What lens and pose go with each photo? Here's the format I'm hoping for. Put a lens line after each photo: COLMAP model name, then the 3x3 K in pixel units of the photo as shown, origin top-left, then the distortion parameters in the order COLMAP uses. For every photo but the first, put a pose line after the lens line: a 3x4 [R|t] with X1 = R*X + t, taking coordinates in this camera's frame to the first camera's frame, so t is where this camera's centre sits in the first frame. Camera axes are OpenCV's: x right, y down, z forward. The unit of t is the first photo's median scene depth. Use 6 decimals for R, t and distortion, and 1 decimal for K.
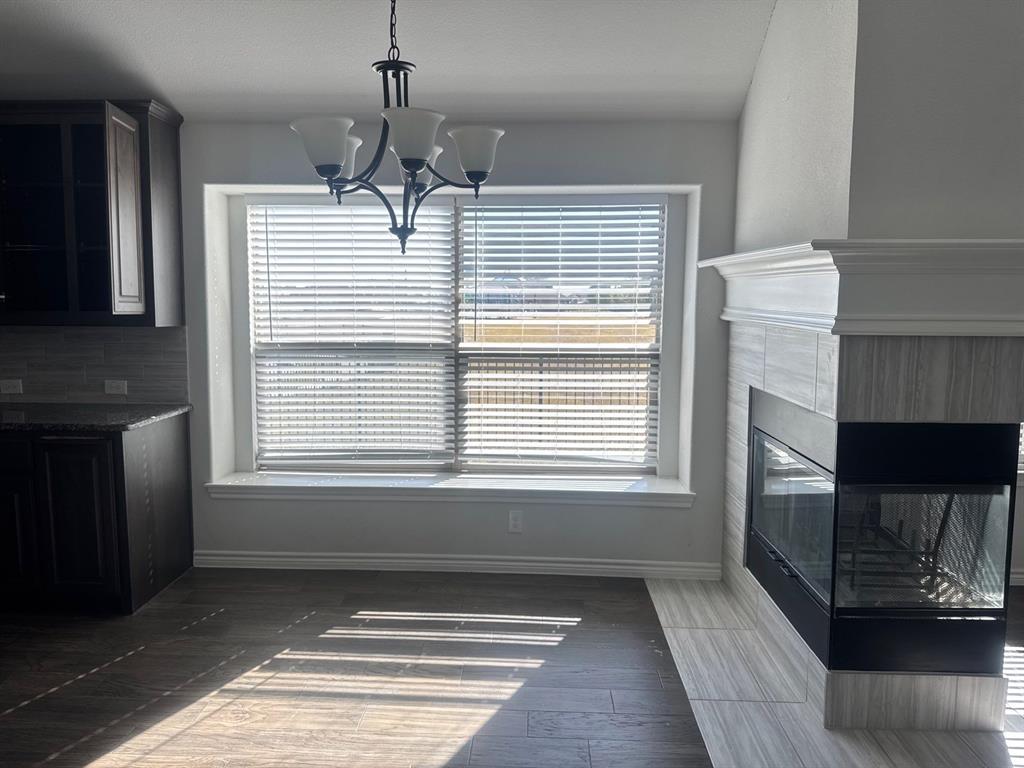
lens RADIAL K [[725.2, 0, 514.4], [0, 725.2, 379.6], [0, 0, 1]] dist [0.051196, -0.061167]
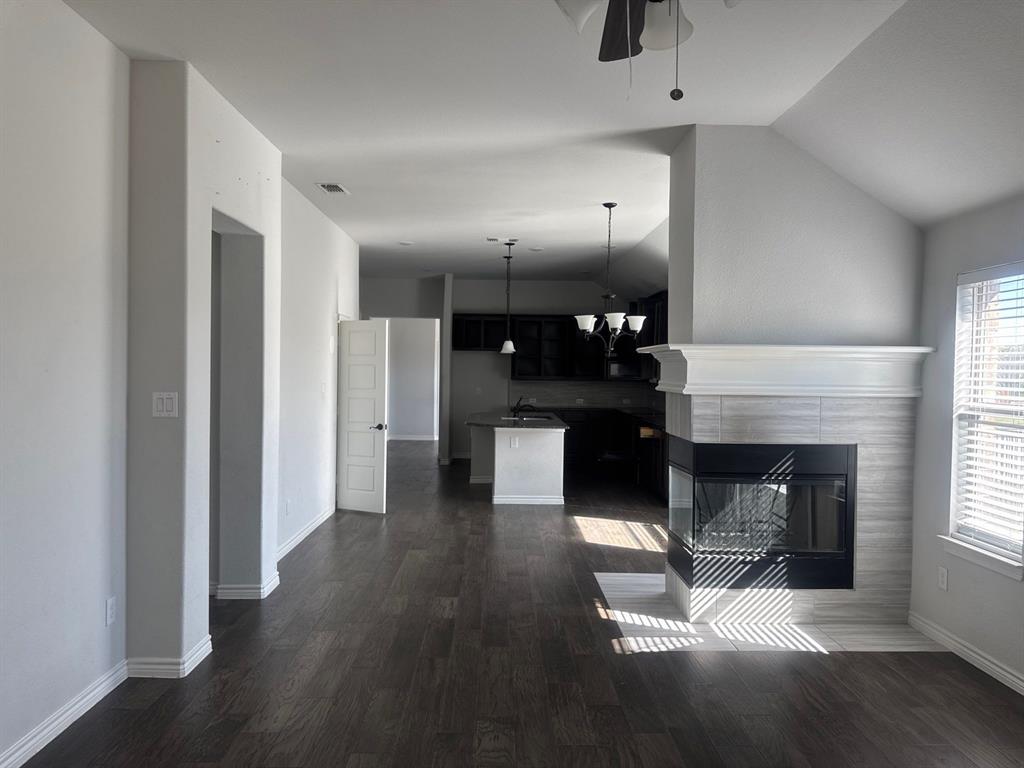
lens RADIAL K [[721.6, 0, 514.8], [0, 721.6, 389.4], [0, 0, 1]] dist [-0.001843, -0.003512]
pose [[0.073651, 0.024805, -0.996976, 2.172257], [-0.130264, 0.991365, 0.015042, -0.036170], [0.988740, 0.128762, 0.076246, 0.360321]]
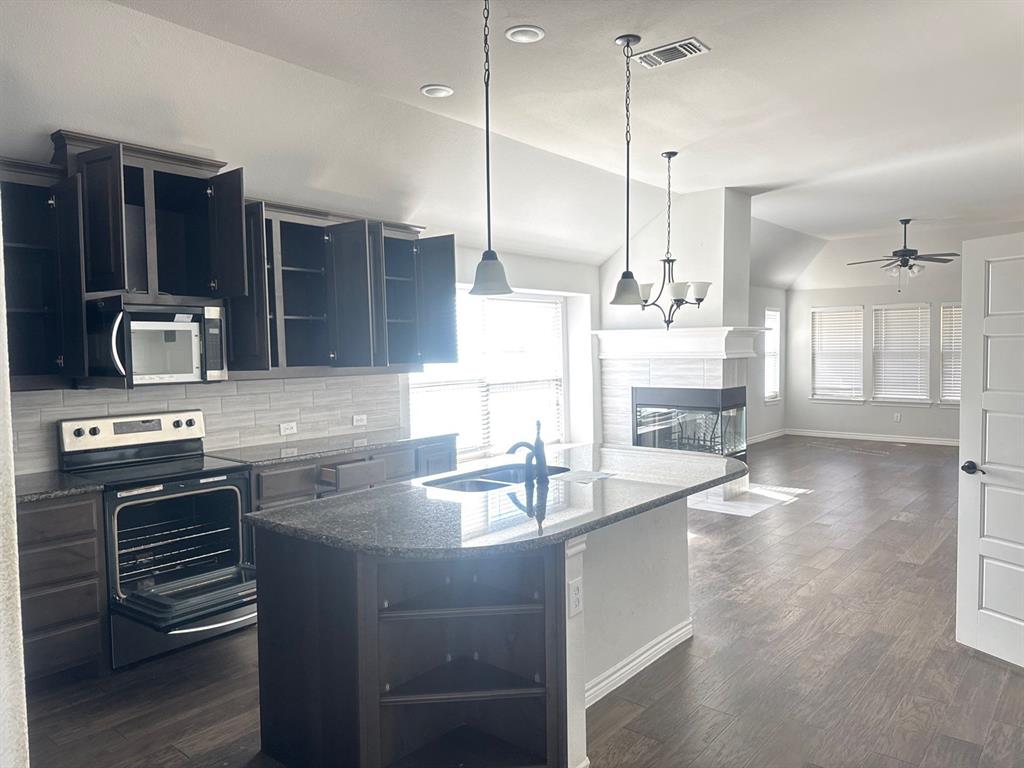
lens RADIAL K [[725.2, 0, 521.4], [0, 725.2, 383.6], [0, 0, 1]] dist [0.051196, -0.061167]
pose [[0.598071, -0.053028, 0.799687, -2.081824], [0.108518, 0.993978, -0.015248, -0.005870], [-0.794062, 0.095900, 0.600224, -0.080256]]
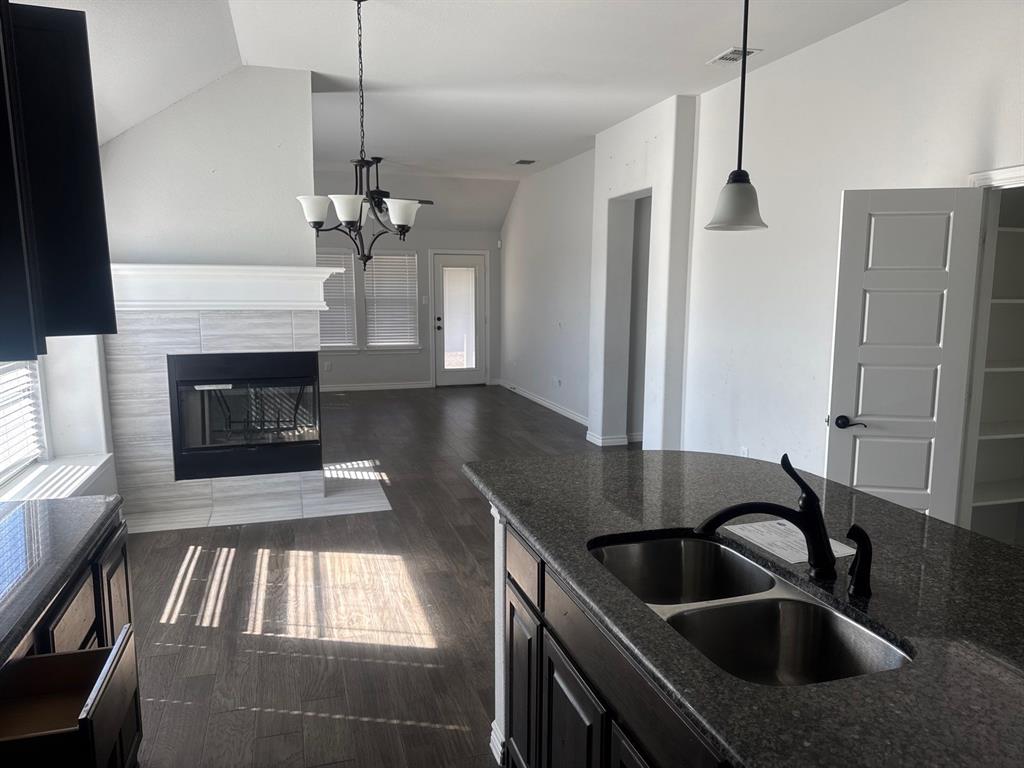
lens RADIAL K [[725.2, 0, 513.2], [0, 725.2, 383.6], [0, 0, 1]] dist [0.051196, -0.061167]
pose [[-0.341293, -0.130675, 0.930829, -1.569533], [0.102346, 0.979235, 0.174996, -0.147017], [-0.934369, 0.154991, -0.320832, 1.046510]]
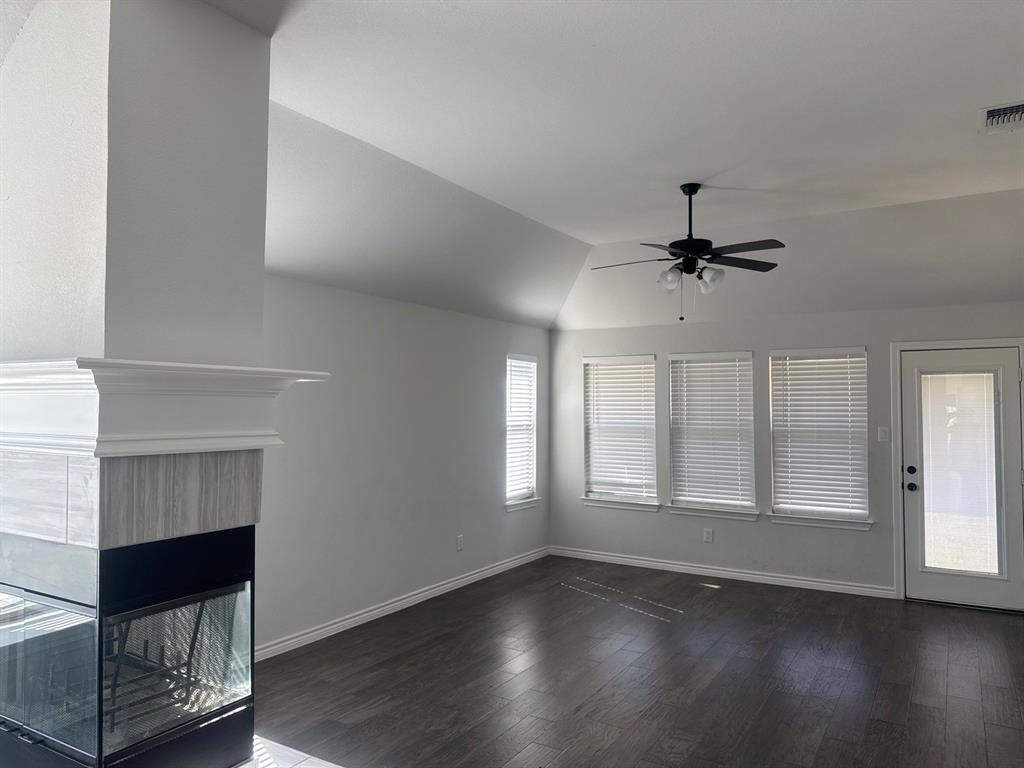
lens RADIAL K [[725.2, 0, 505.8], [0, 725.2, 381.9], [0, 0, 1]] dist [0.051196, -0.061167]
pose [[0.481690, 0.031406, 0.875779, -0.123521], [0.098232, 0.991124, -0.089571, -0.018799], [-0.870819, 0.129175, 0.474329, 0.068471]]
